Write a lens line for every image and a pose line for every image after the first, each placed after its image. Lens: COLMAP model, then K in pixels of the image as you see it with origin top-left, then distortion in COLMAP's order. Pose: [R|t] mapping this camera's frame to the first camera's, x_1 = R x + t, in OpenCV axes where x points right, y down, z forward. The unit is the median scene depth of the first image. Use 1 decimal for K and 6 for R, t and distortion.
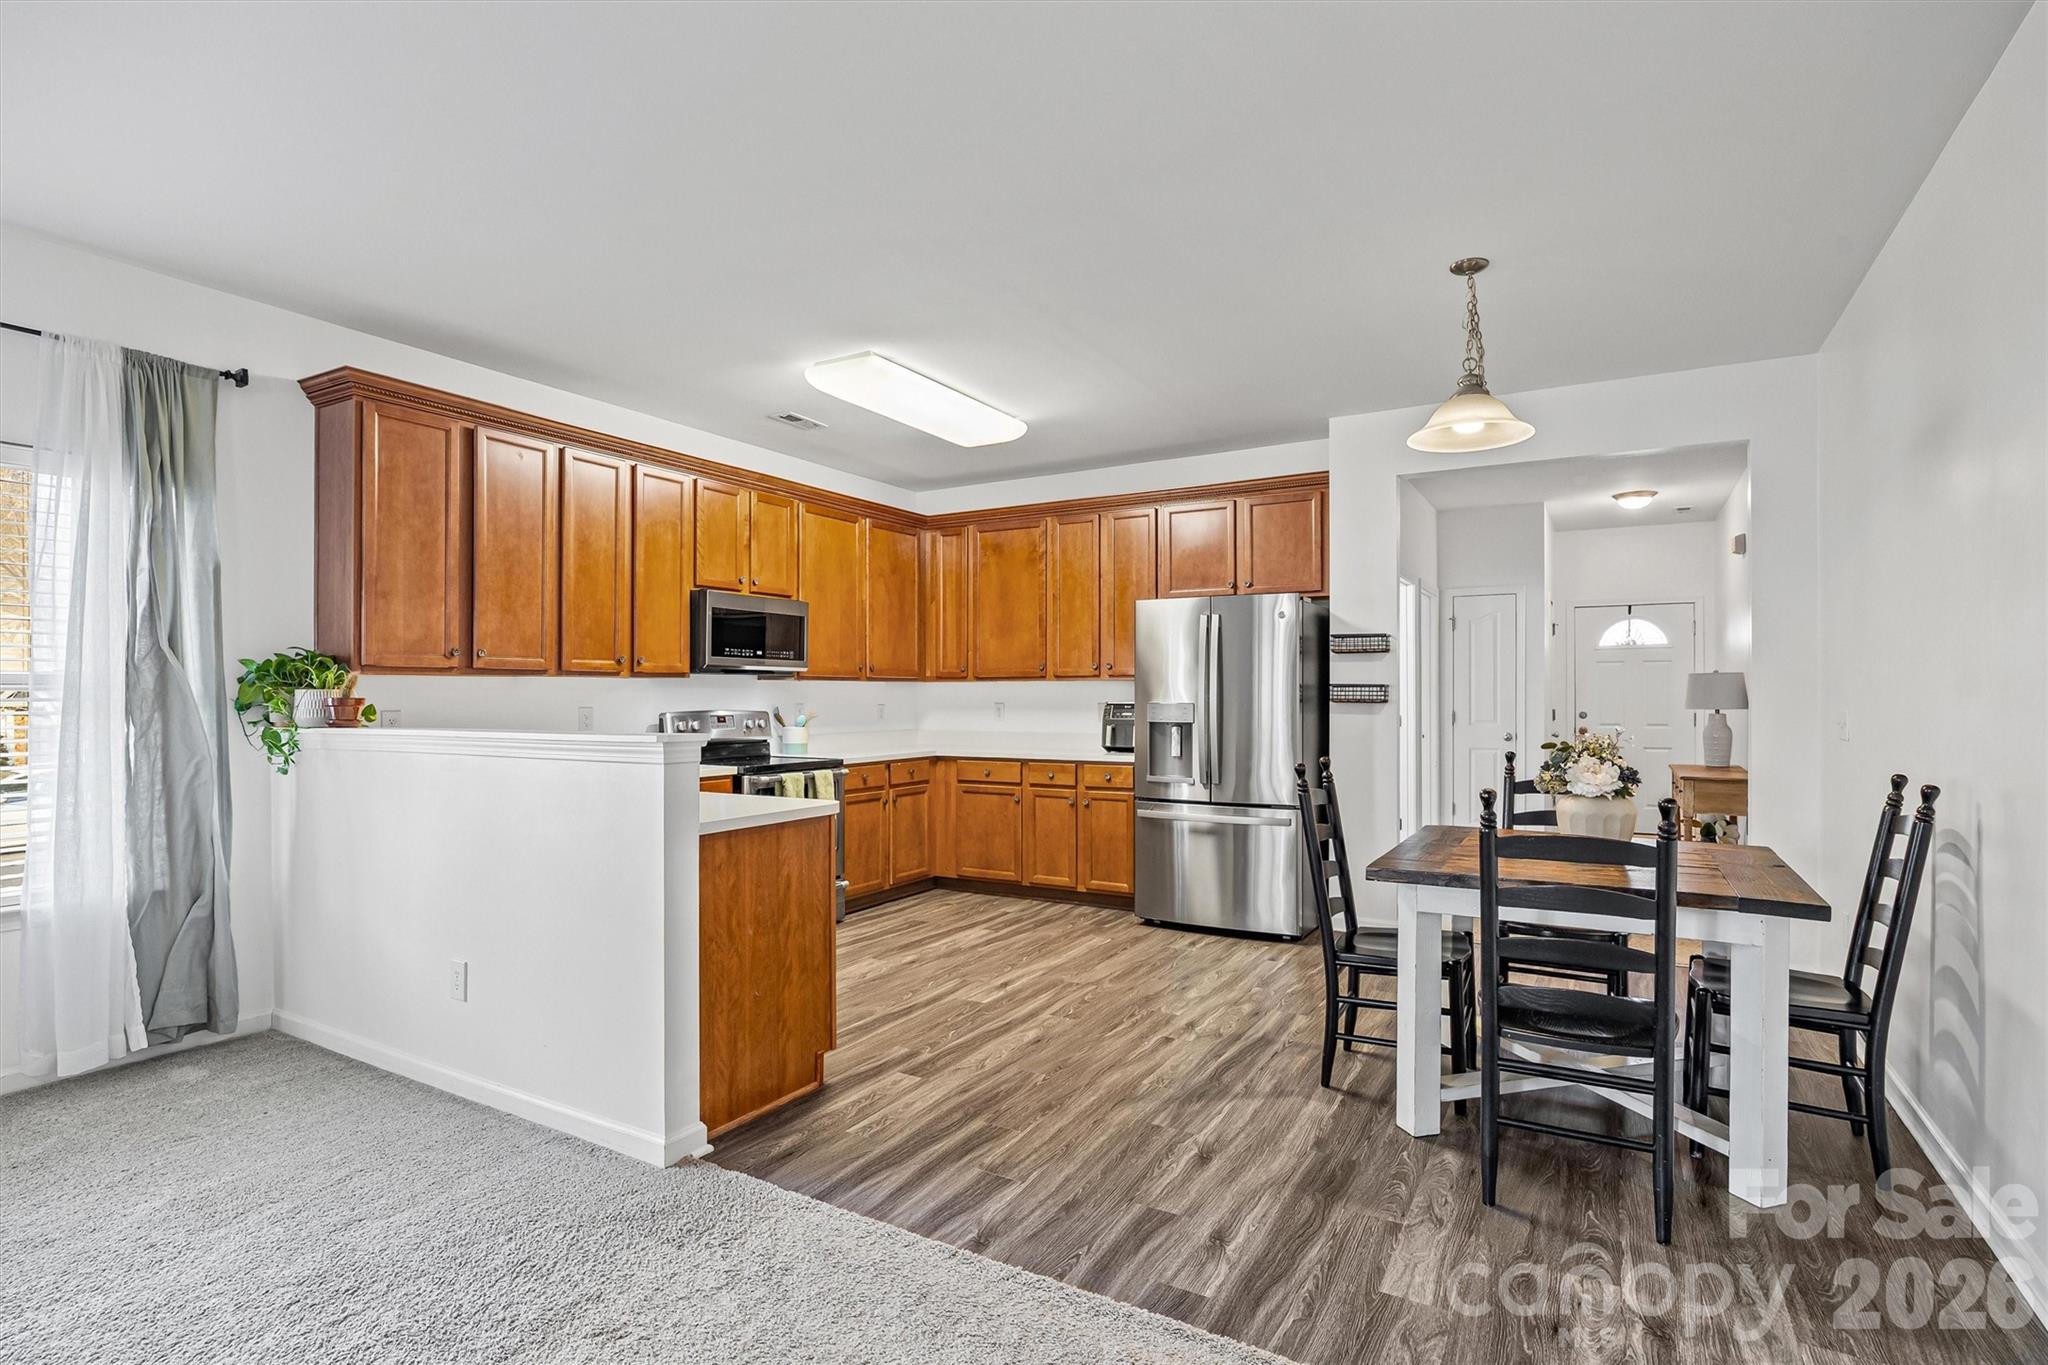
lens RADIAL K [[995.5, 0, 1042.1], [0, 995.5, 689.5], [0, 0, 1]] dist [-0.014527, -0.000140]
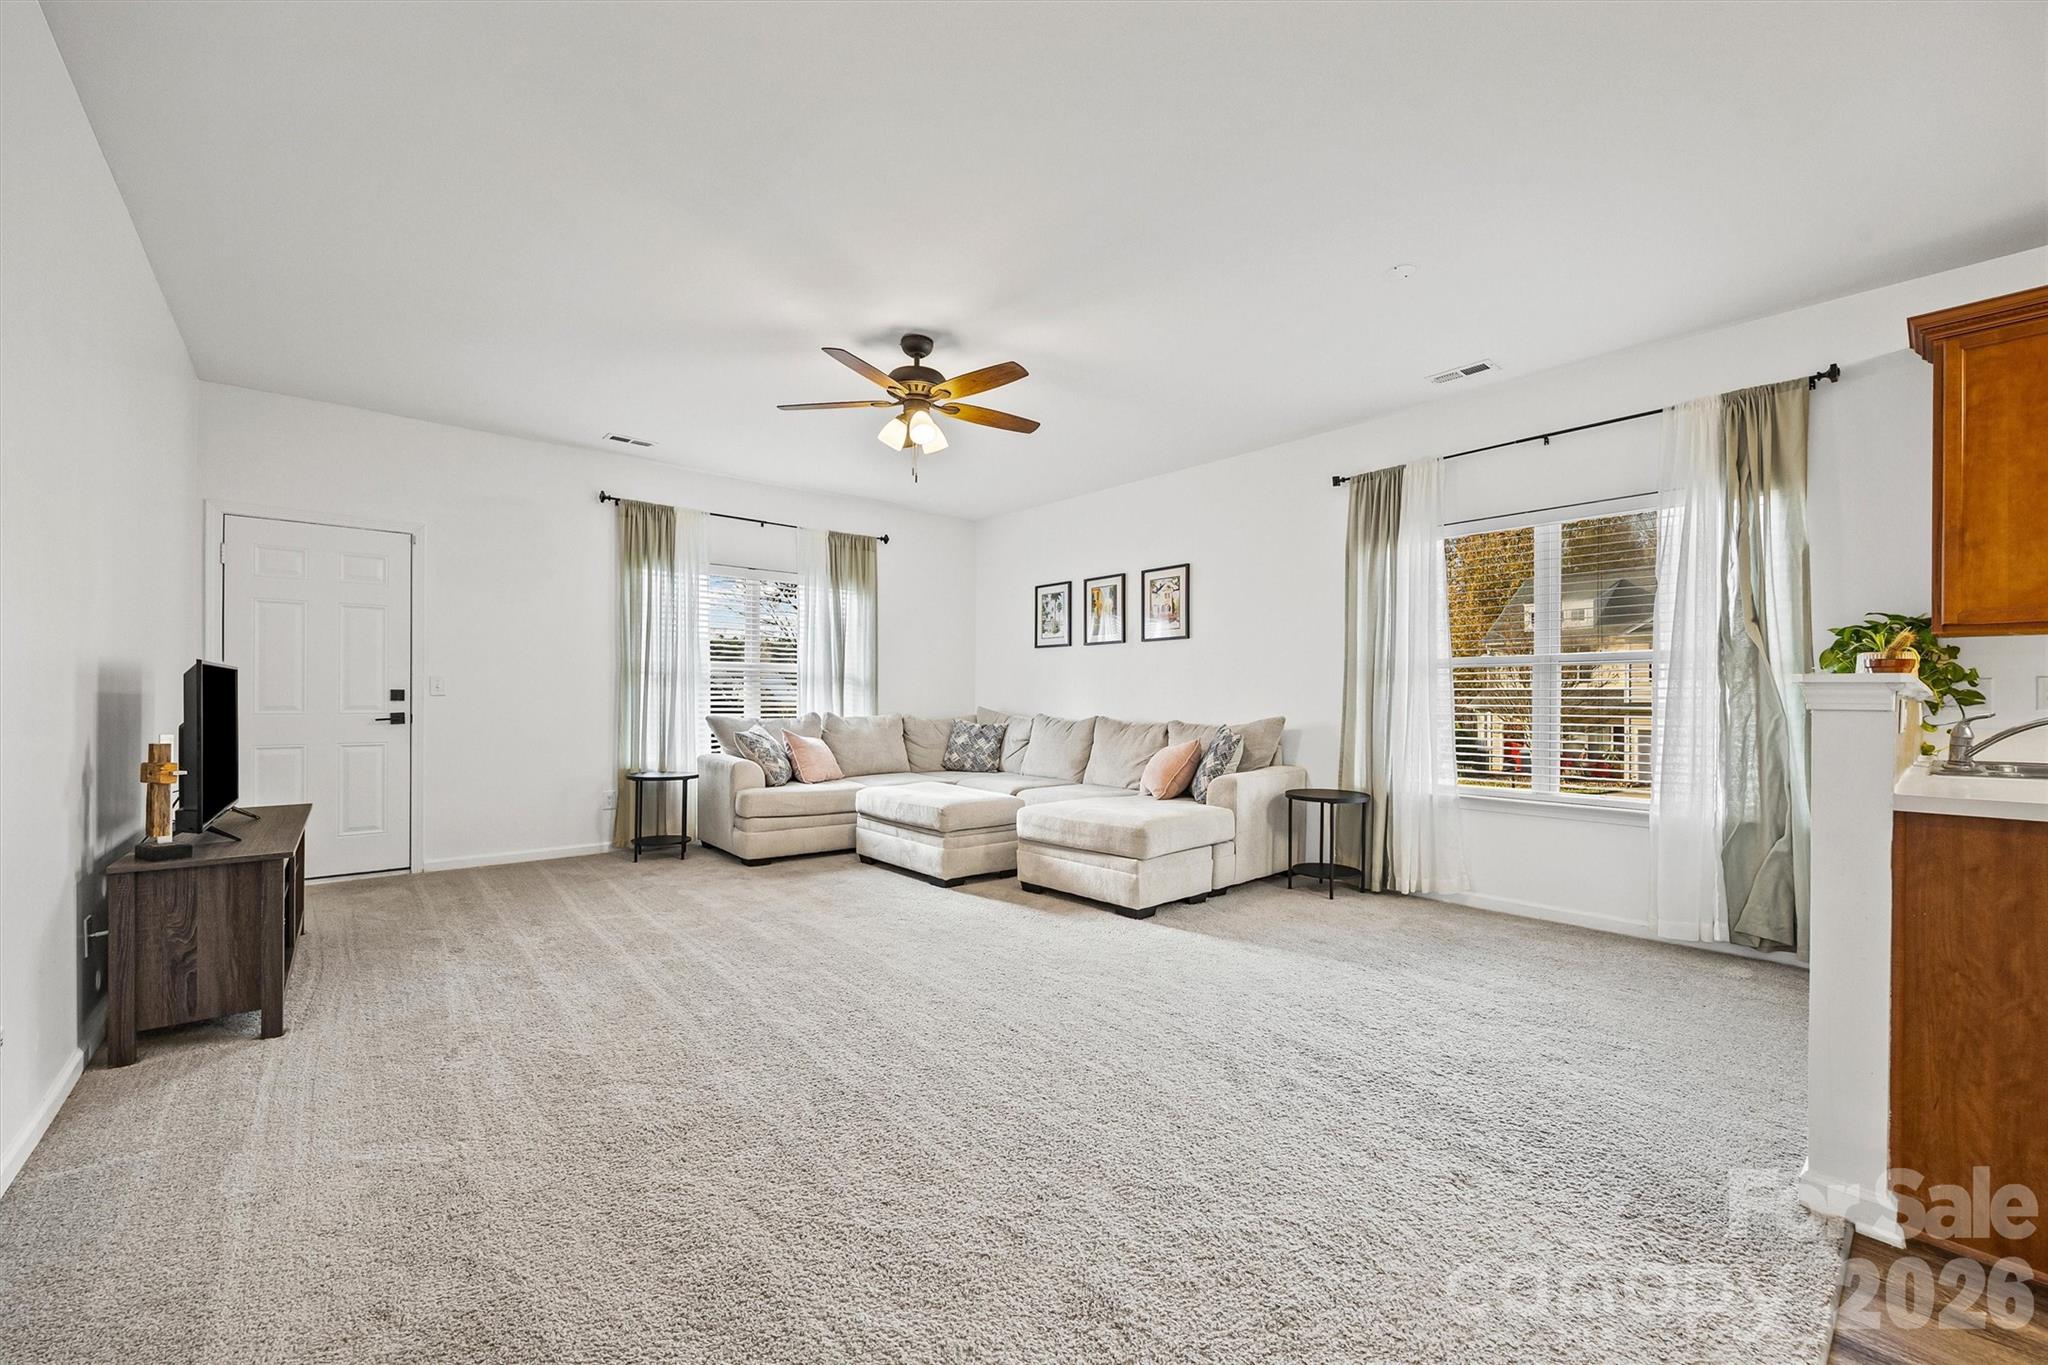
lens RADIAL K [[813.1, 0, 1023.4], [0, 813.1, 697.0], [0, 0, 1]] dist [-0.001498, -0.000151]
pose [[-0.337211, -0.003925, -0.941421, 0.326709], [-0.001190, 0.999992, -0.003743, 0.047083], [0.941428, -0.000142, -0.337213, 0.434216]]
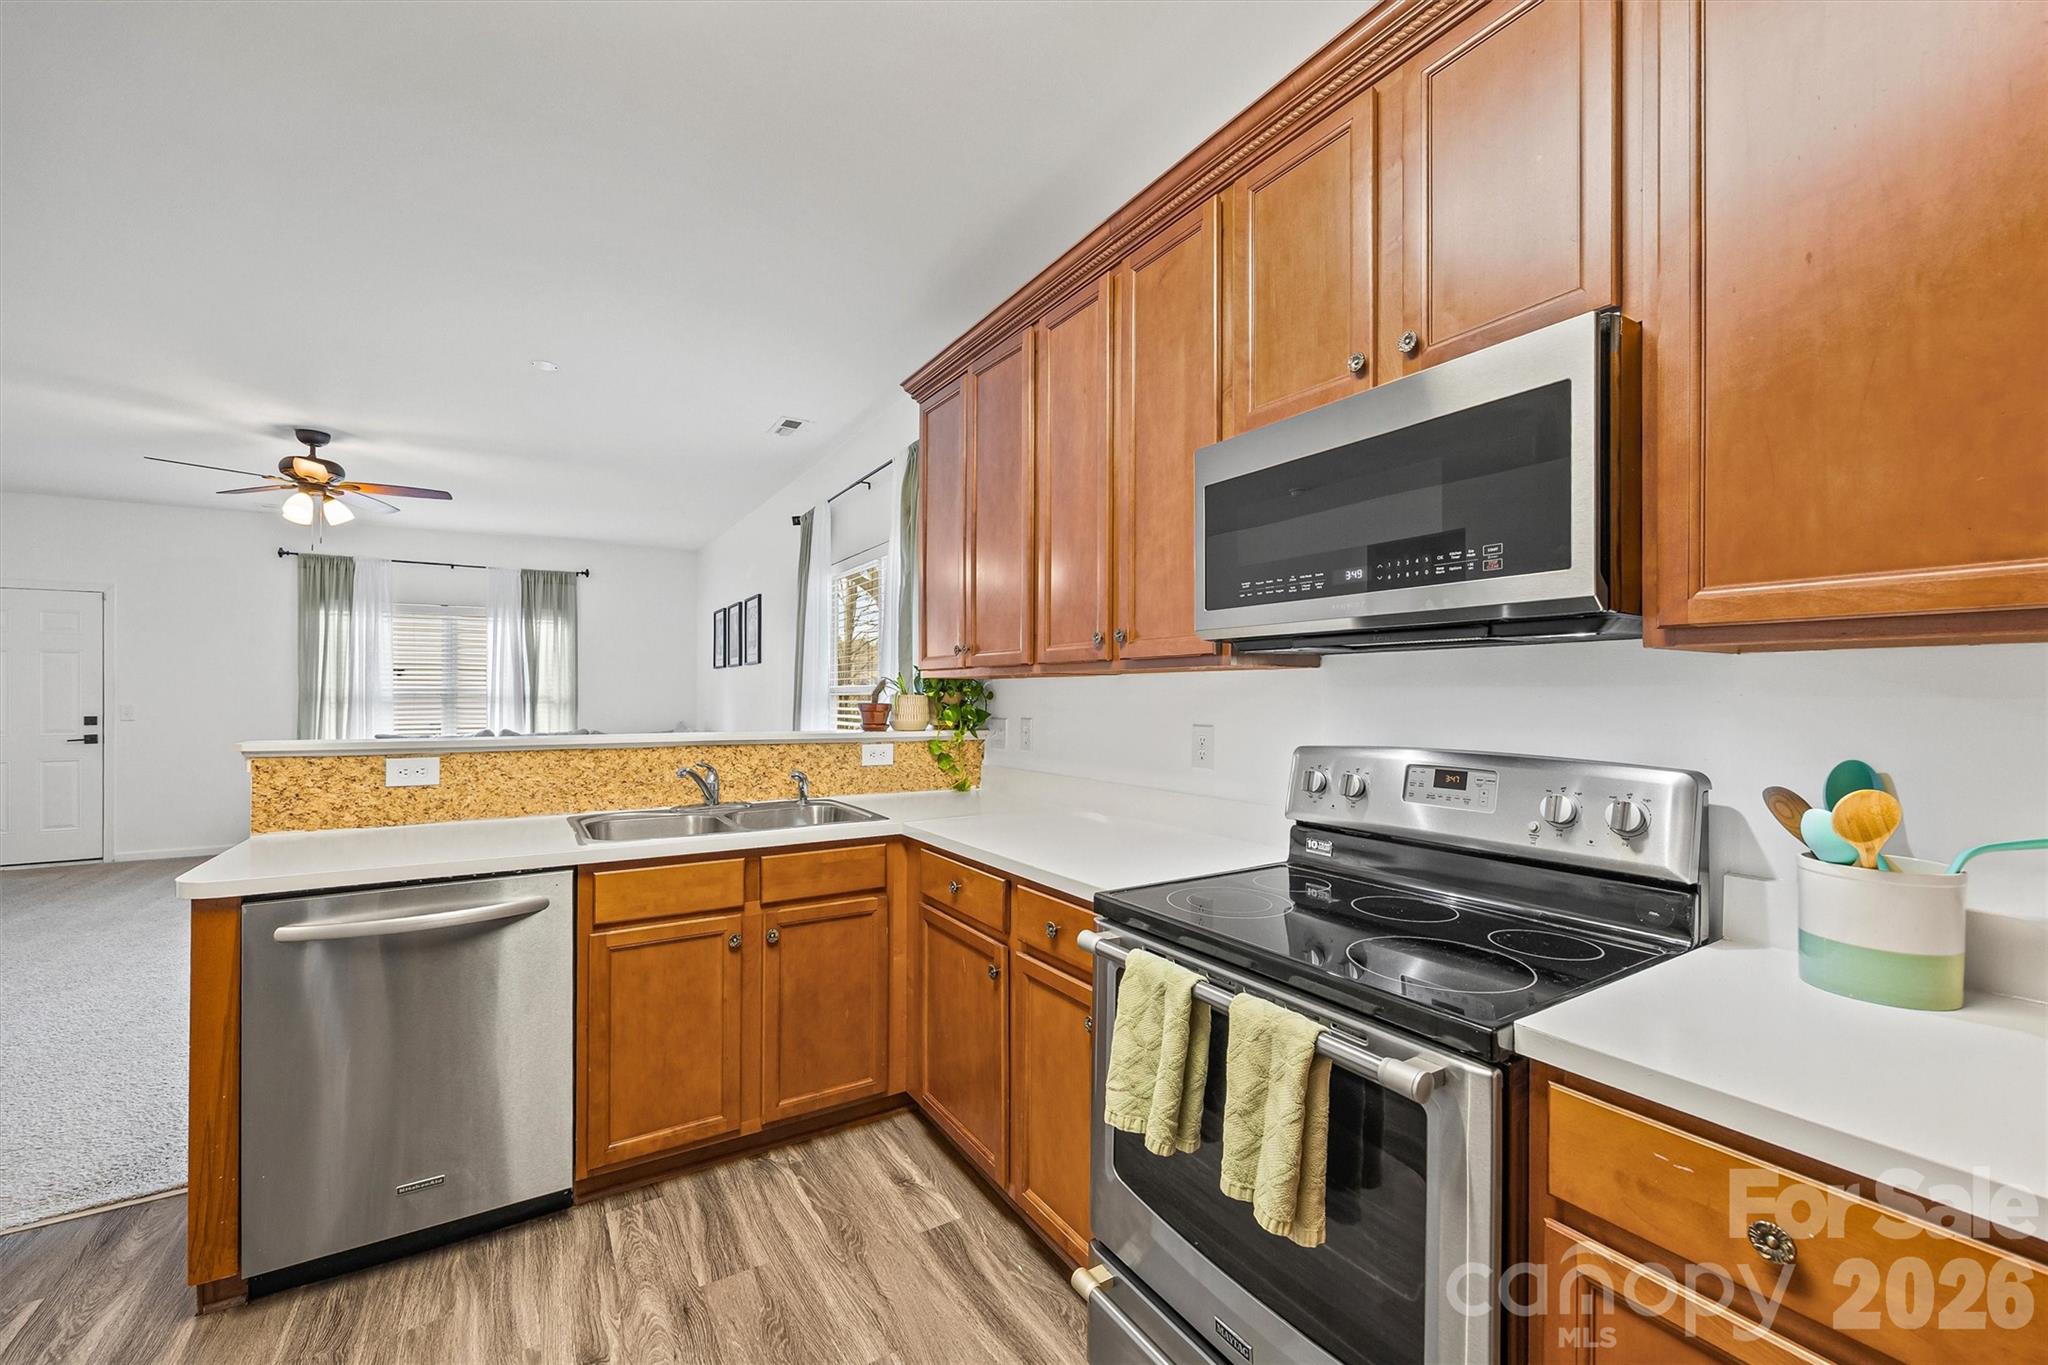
lens RADIAL K [[827.5, 0, 1021.1], [0, 827.5, 687.7], [0, 0, 1]] dist [0.000828, 0.000365]
pose [[-0.487078, -0.007016, -0.873330, -0.005685], [0.004848, 0.999931, -0.010737, 0.002017], [0.873345, -0.009463, -0.487010, 1.481315]]
